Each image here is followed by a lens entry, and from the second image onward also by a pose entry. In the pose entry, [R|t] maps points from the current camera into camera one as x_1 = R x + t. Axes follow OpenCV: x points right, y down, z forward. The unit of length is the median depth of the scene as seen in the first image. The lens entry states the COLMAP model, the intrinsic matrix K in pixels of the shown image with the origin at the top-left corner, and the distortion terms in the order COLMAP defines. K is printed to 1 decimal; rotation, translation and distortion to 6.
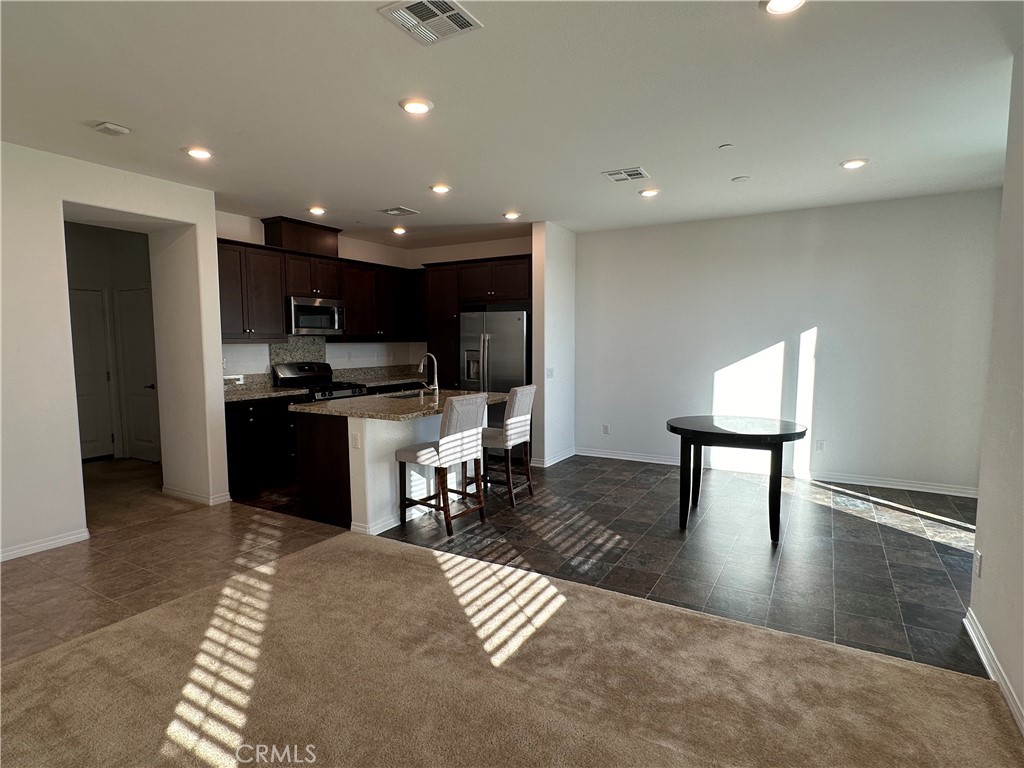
lens RADIAL K [[553.6, 0, 512.0], [0, 553.6, 384.0], [0, 0, 1]] dist [-0.001585, -0.001408]
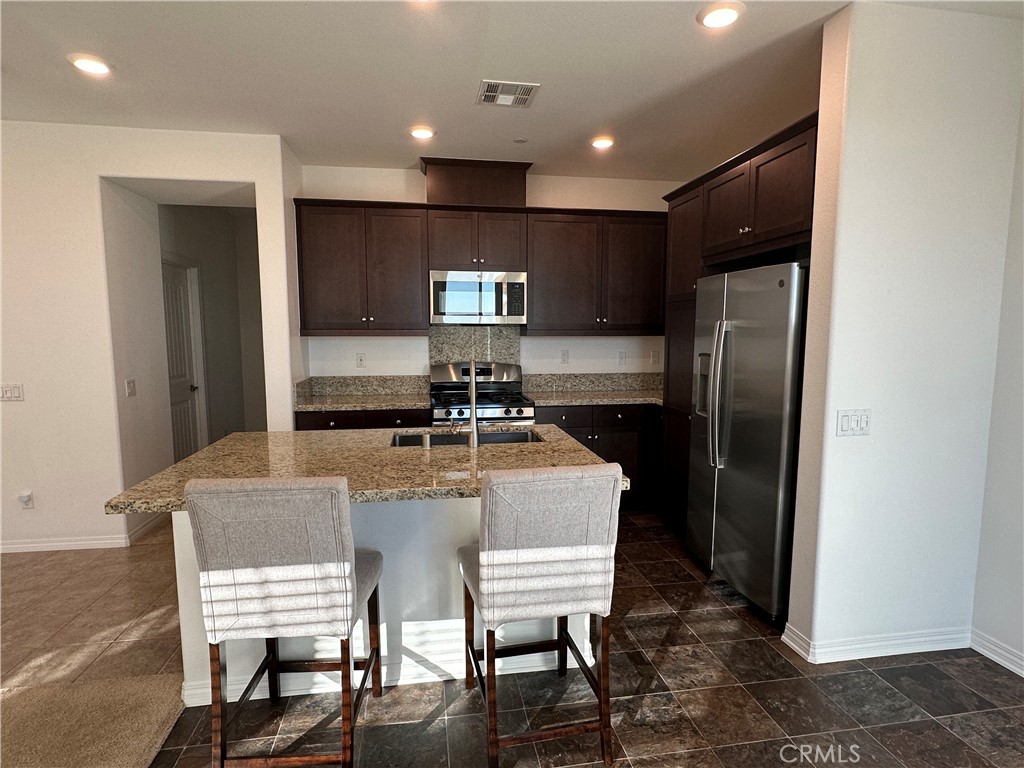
lens RADIAL K [[553.6, 0, 512.0], [0, 553.6, 384.0], [0, 0, 1]] dist [-0.001585, -0.001408]
pose [[0.630942, 0.078219, -0.771877, 0.221141], [-0.065199, 0.996731, 0.047711, -0.051697], [0.773086, 0.020223, 0.633979, 0.617486]]
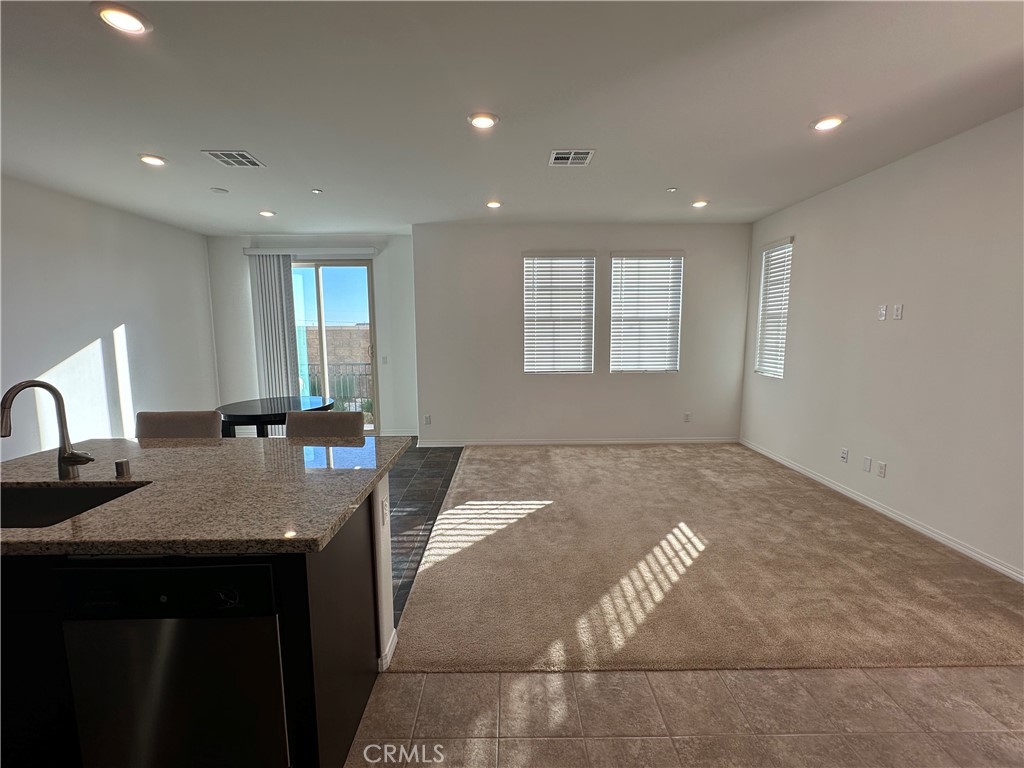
lens RADIAL K [[446.9, 0, 512.0], [0, 446.9, 384.0], [0, 0, 1]] dist [-0.002866, -0.000052]
pose [[-0.510666, -0.102578, 0.853638, -0.513689], [0.074274, 0.983883, 0.162661, -0.068734], [-0.856565, 0.146468, -0.494817, 0.750631]]
